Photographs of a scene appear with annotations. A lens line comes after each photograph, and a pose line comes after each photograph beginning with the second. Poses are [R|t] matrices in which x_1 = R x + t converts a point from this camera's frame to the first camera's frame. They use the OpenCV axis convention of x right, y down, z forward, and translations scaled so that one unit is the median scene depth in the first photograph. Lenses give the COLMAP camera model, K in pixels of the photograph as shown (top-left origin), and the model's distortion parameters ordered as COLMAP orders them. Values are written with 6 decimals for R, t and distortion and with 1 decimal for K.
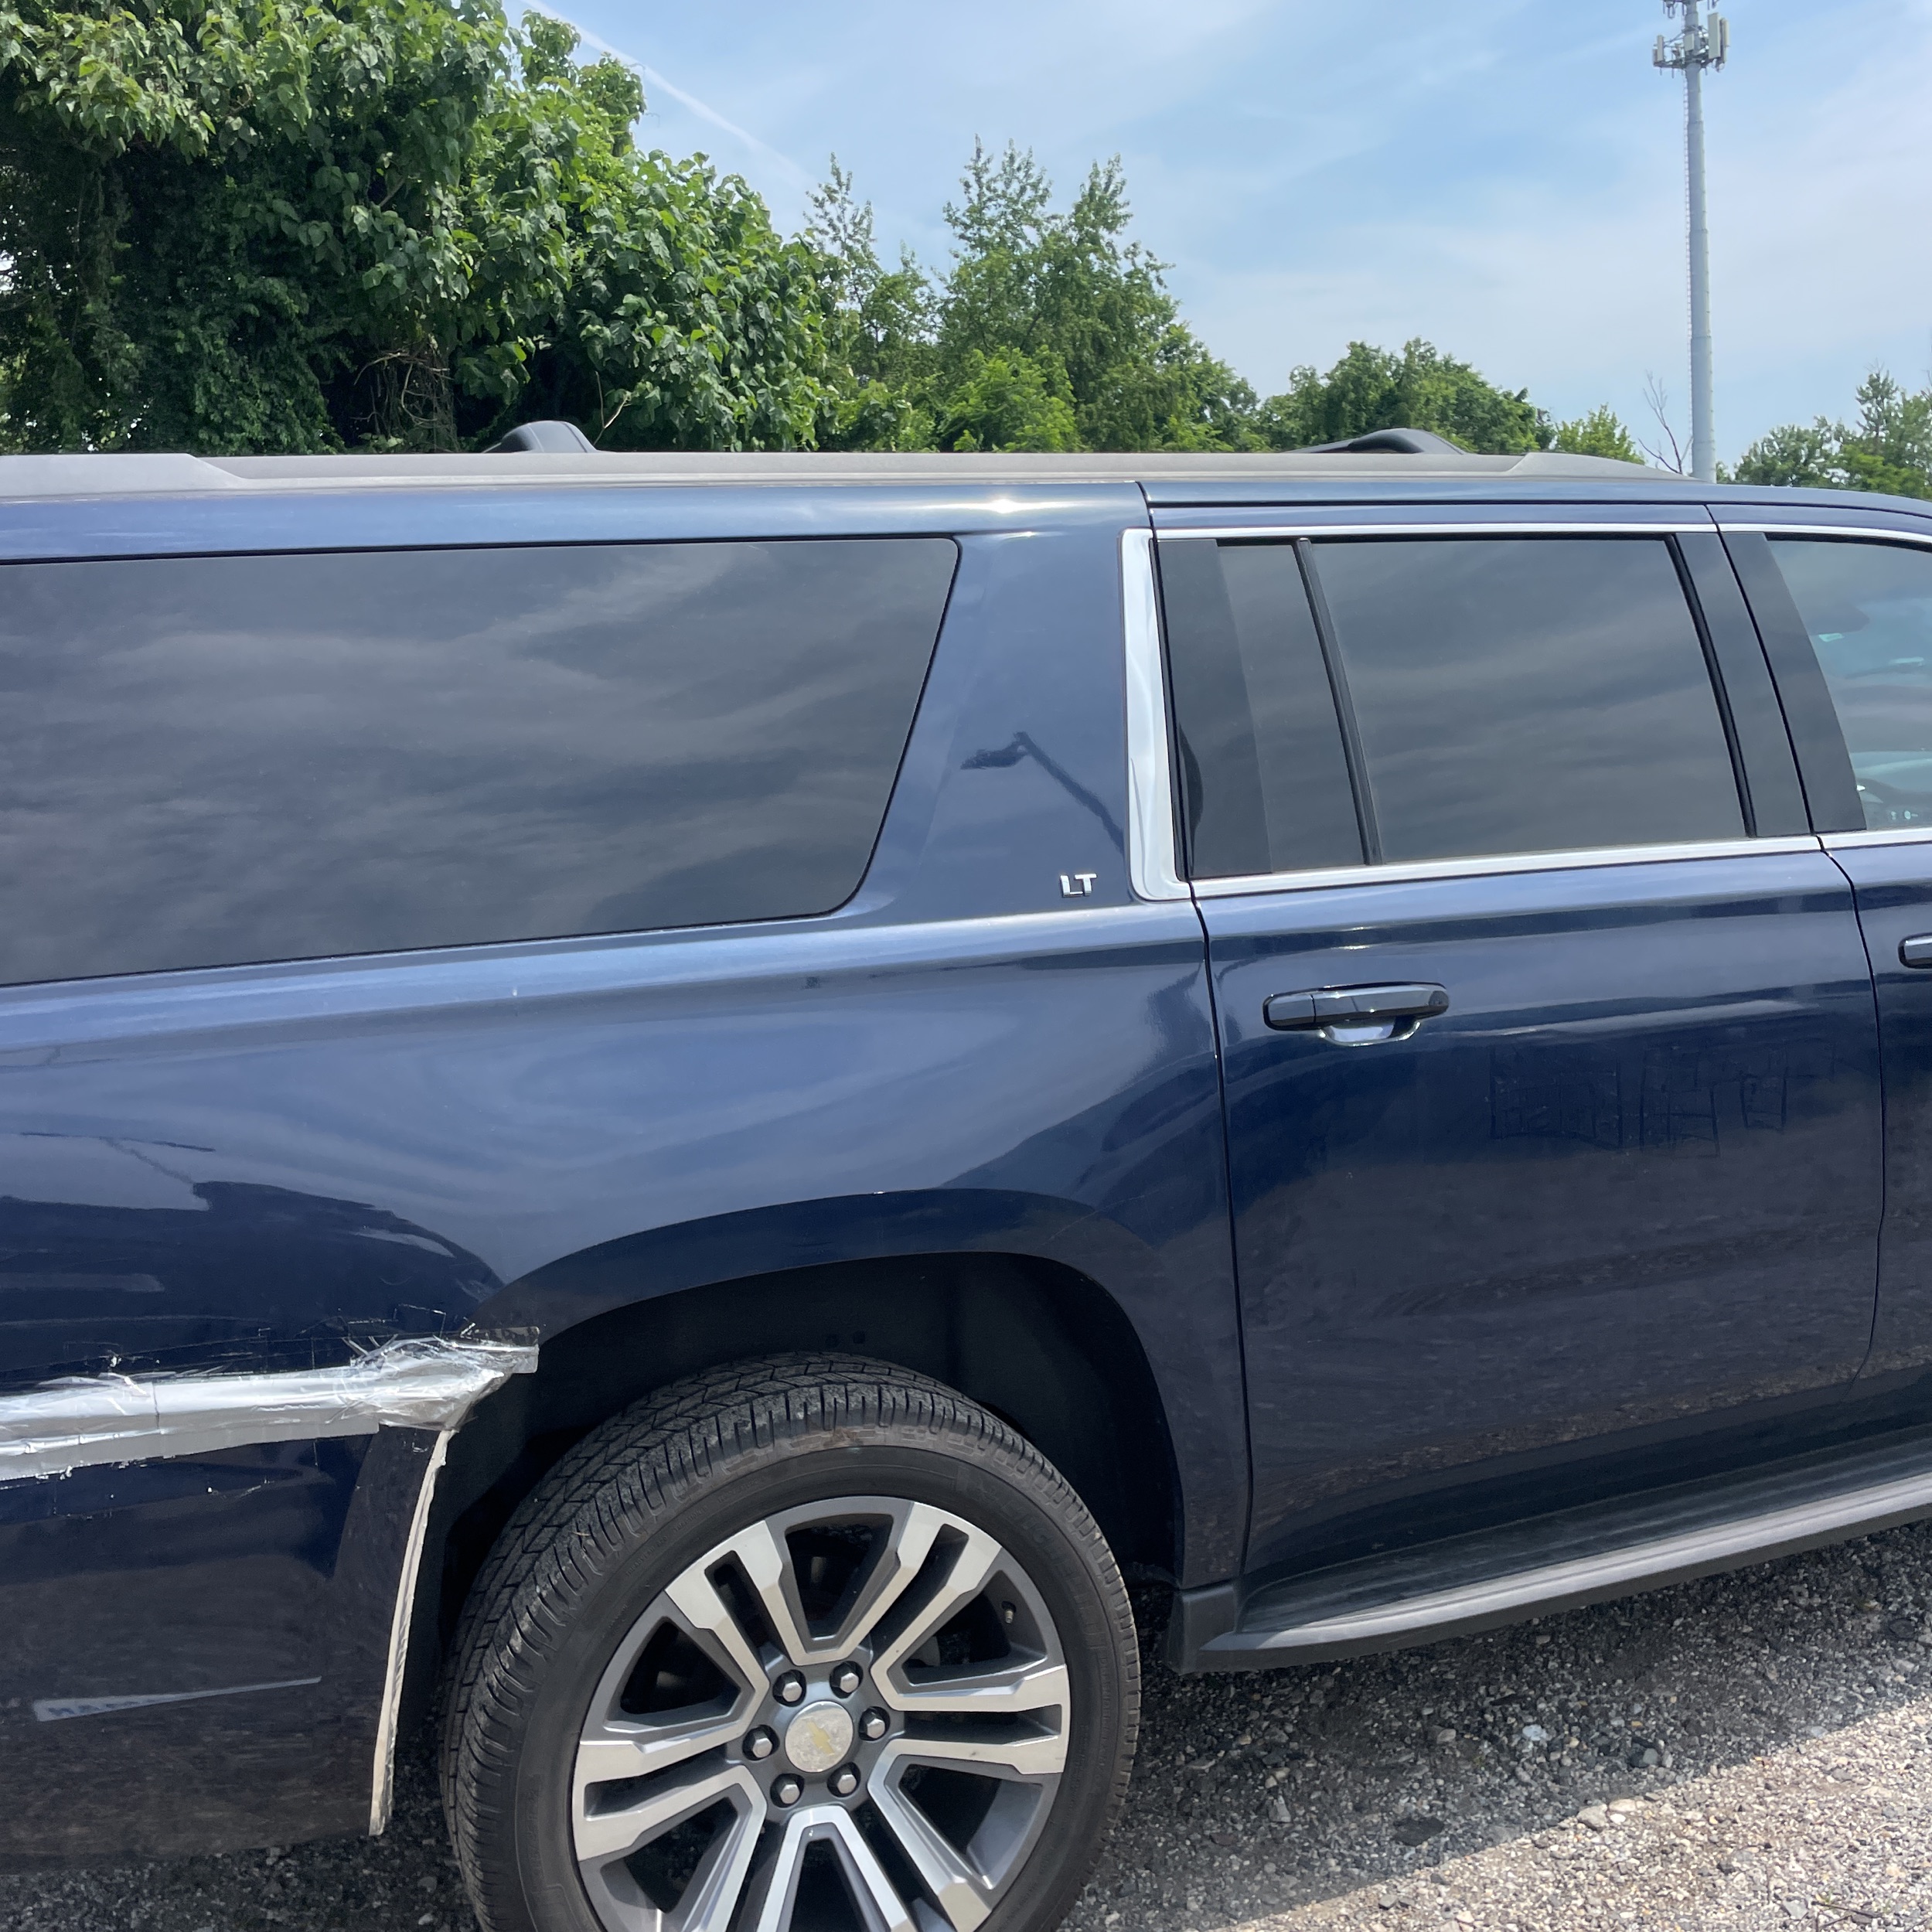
lens RADIAL K [[1967.6, 0, 973.7], [0, 1967.6, 970.9], [0, 0, 1]] dist [0.021838, 0.000000]
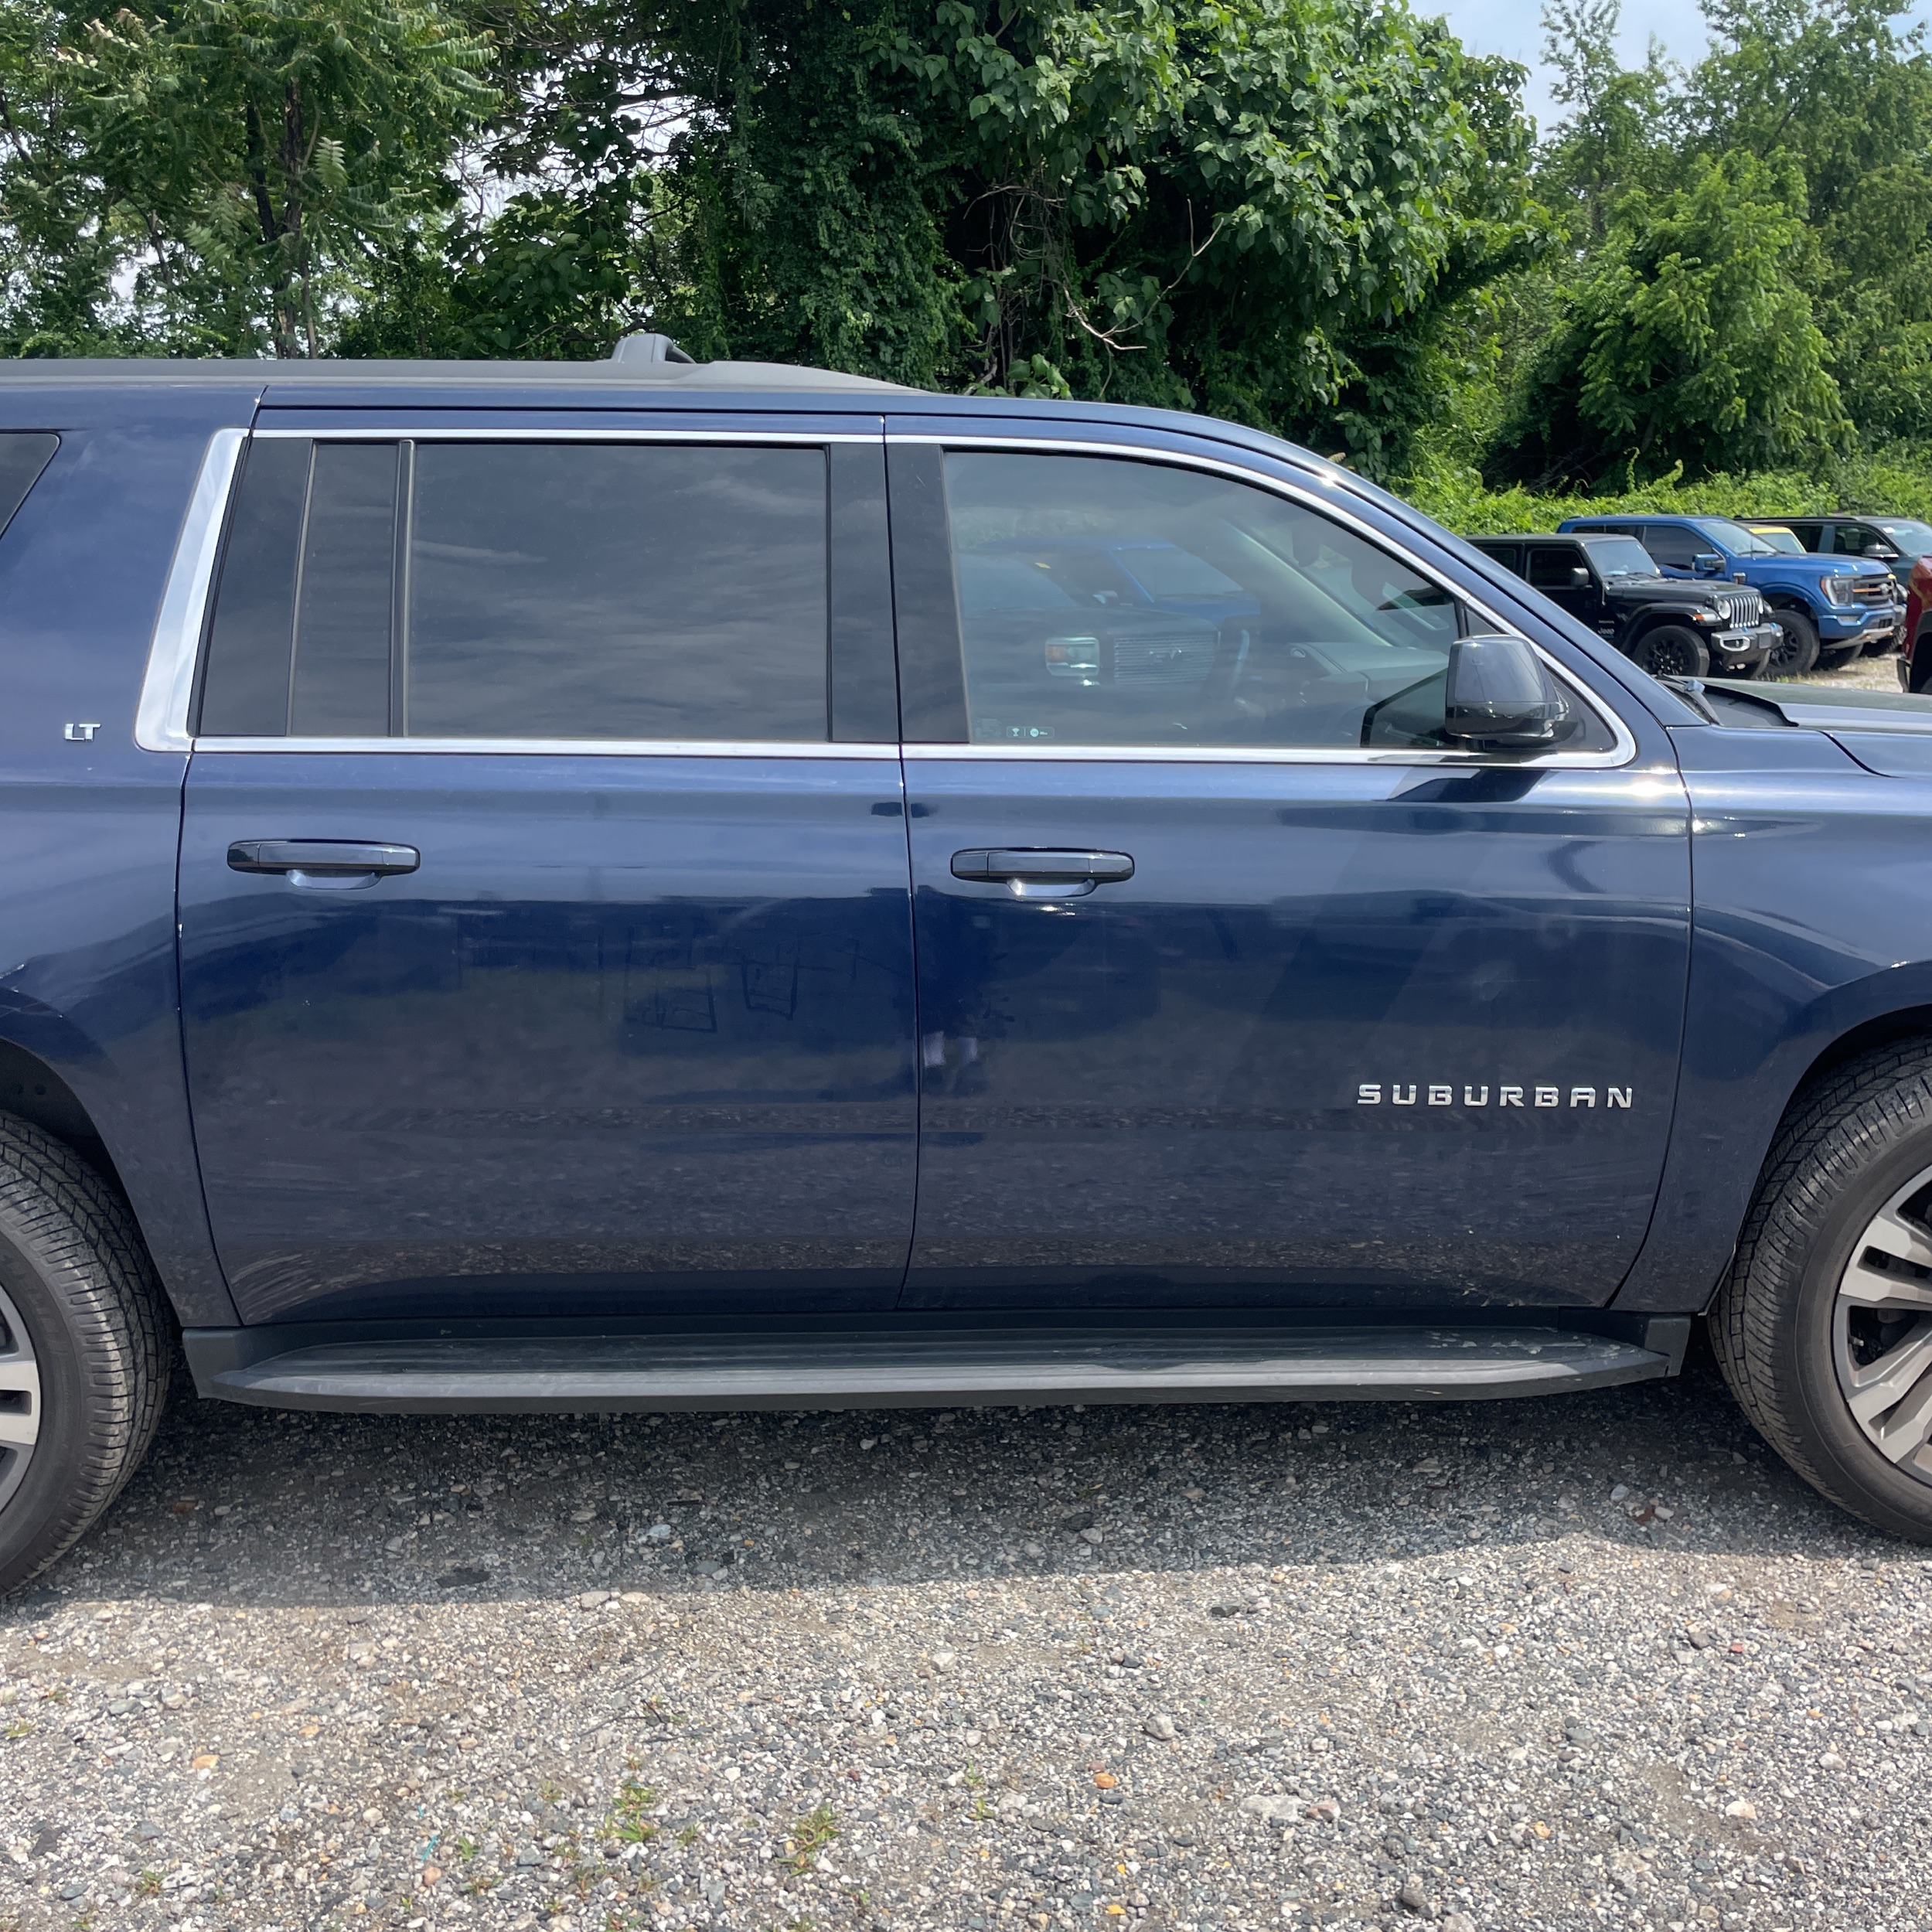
lens RADIAL K [[1967.6, 0, 970.0], [0, 1967.6, 946.8], [0, 0, 1]] dist [0.021838, 0.000000]
pose [[0.934085, 0.115814, -0.337747, 0.108021], [-0.090436, 0.991829, 0.089986, -0.007866], [0.345409, -0.053510, 0.936925, 0.005461]]
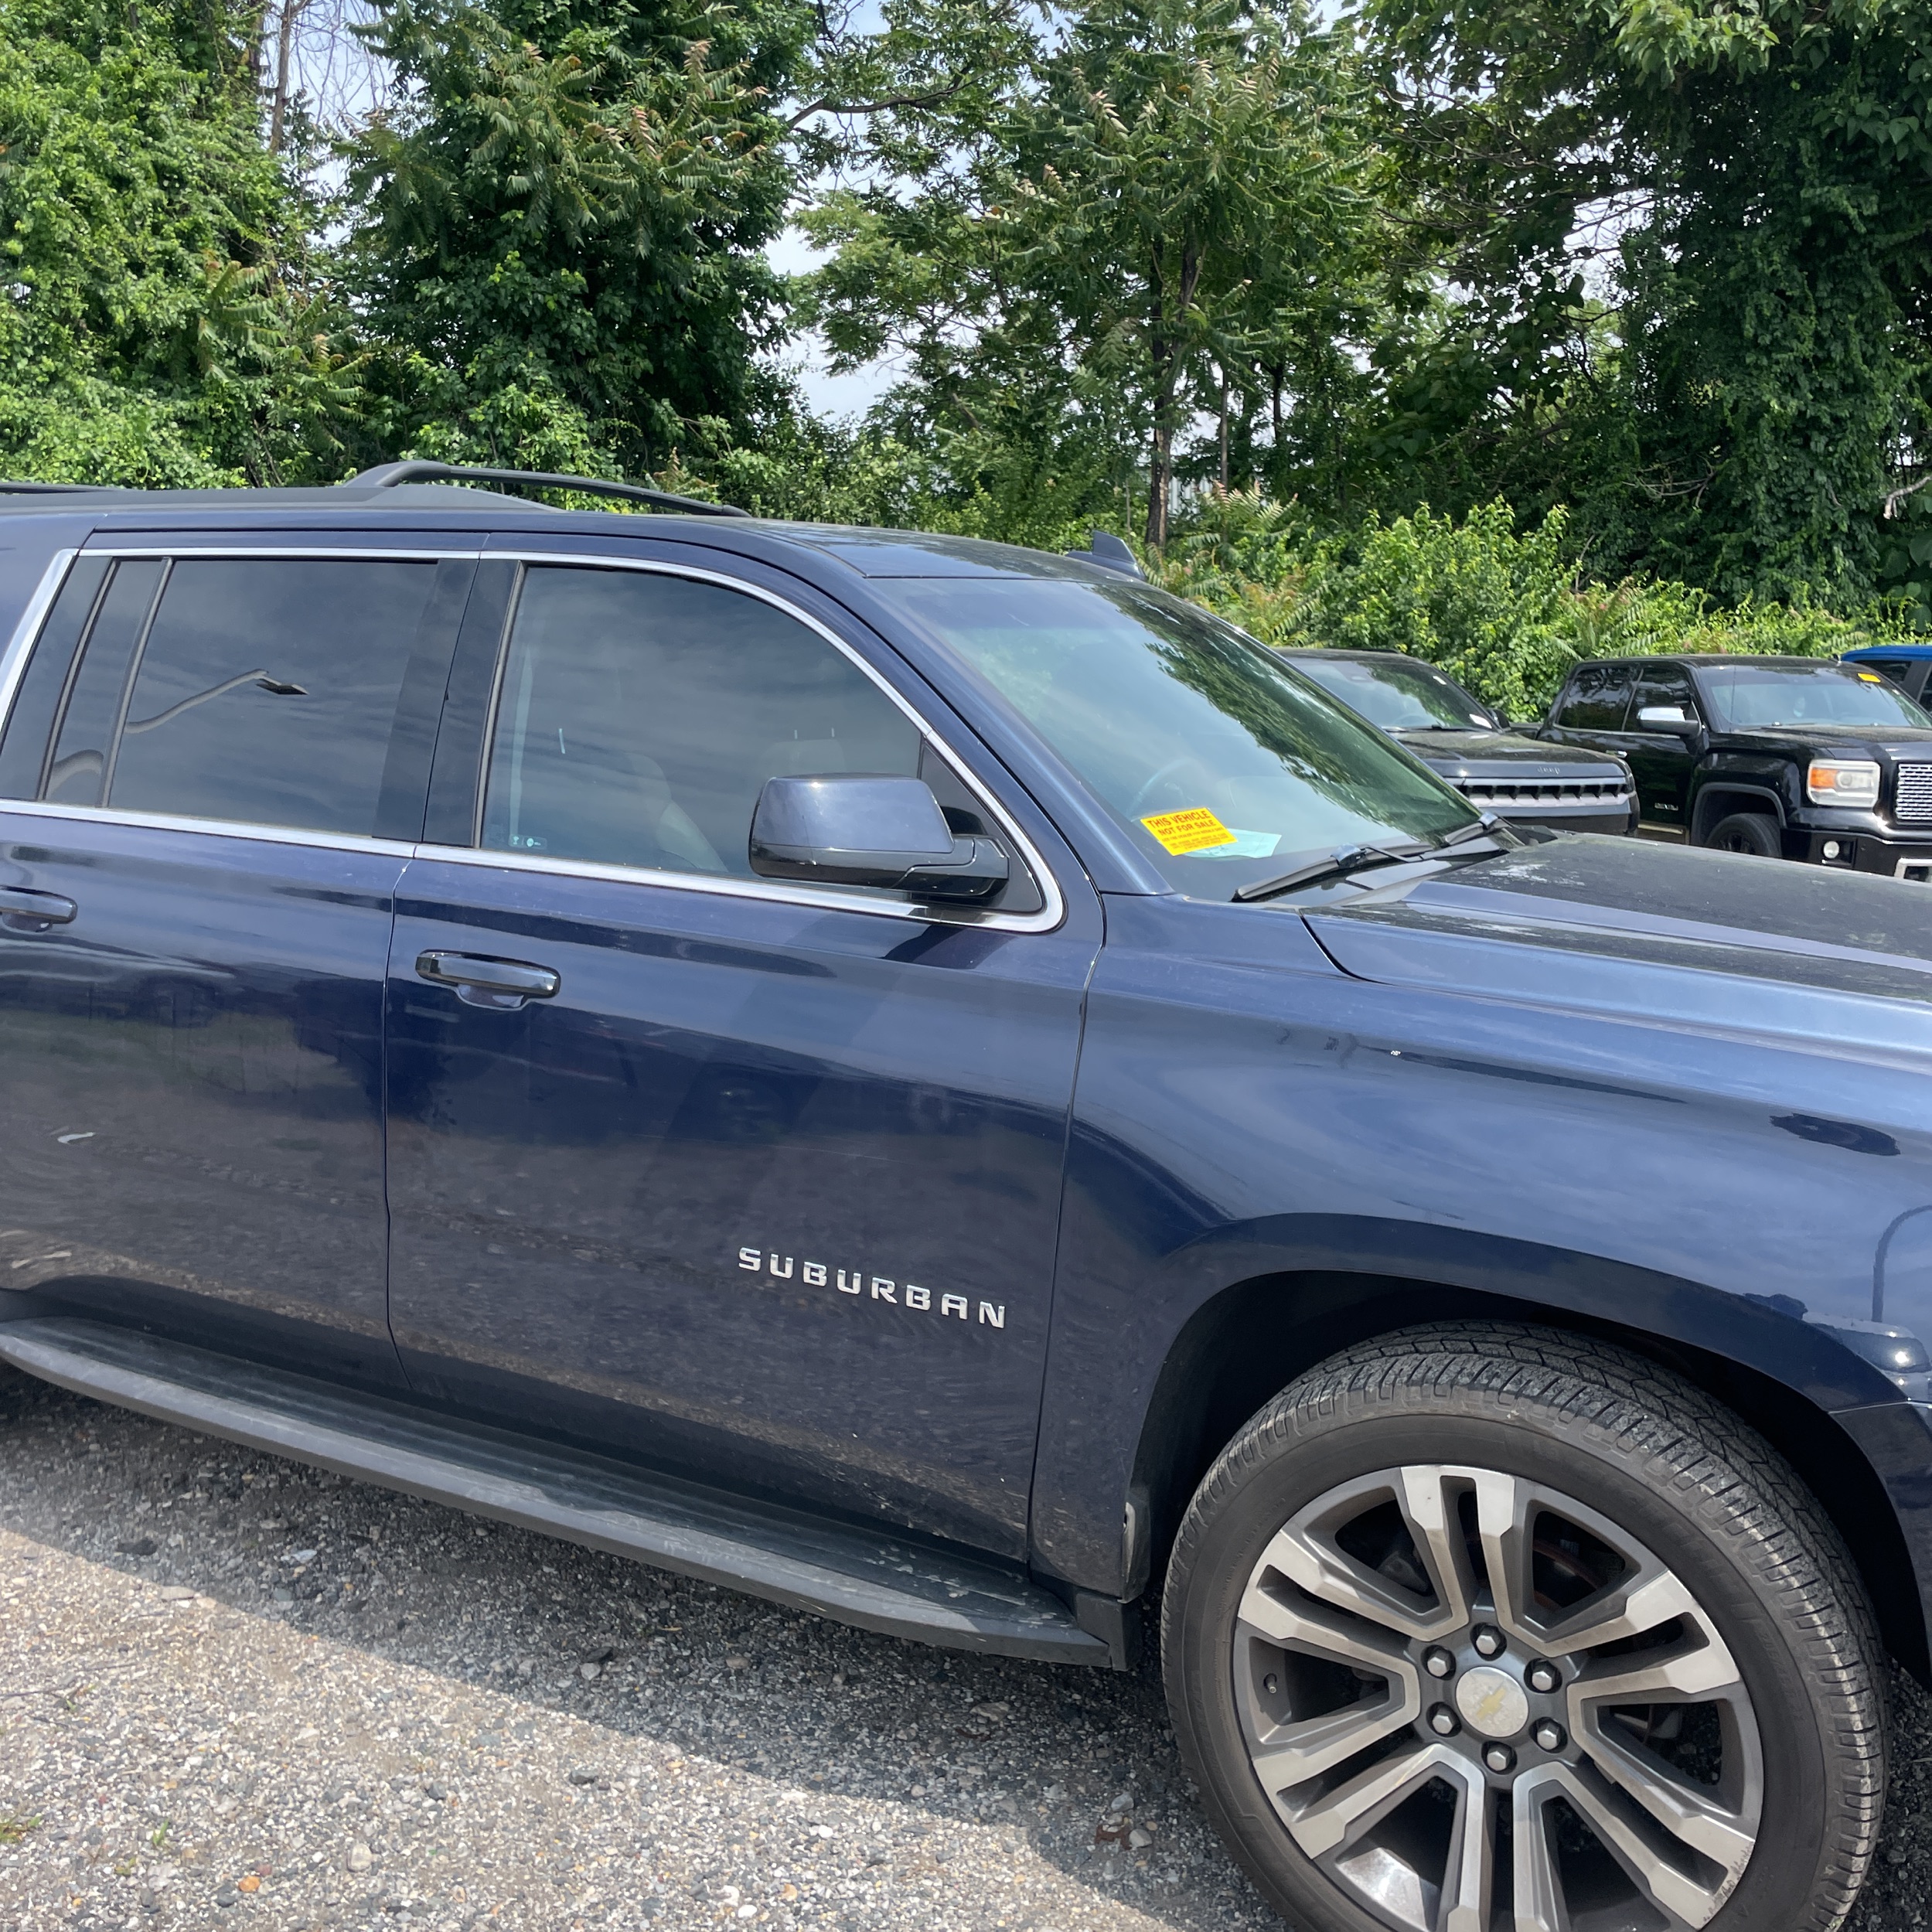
lens RADIAL K [[1967.6, 0, 970.9], [0, 1967.6, 923.1], [0, 0, 1]] dist [0.021838, 0.000000]
pose [[0.619468, 0.172596, -0.765813, 0.190043], [-0.153482, 0.983333, 0.097467, -0.023381], [0.769871, 0.057161, 0.635634, 0.072096]]
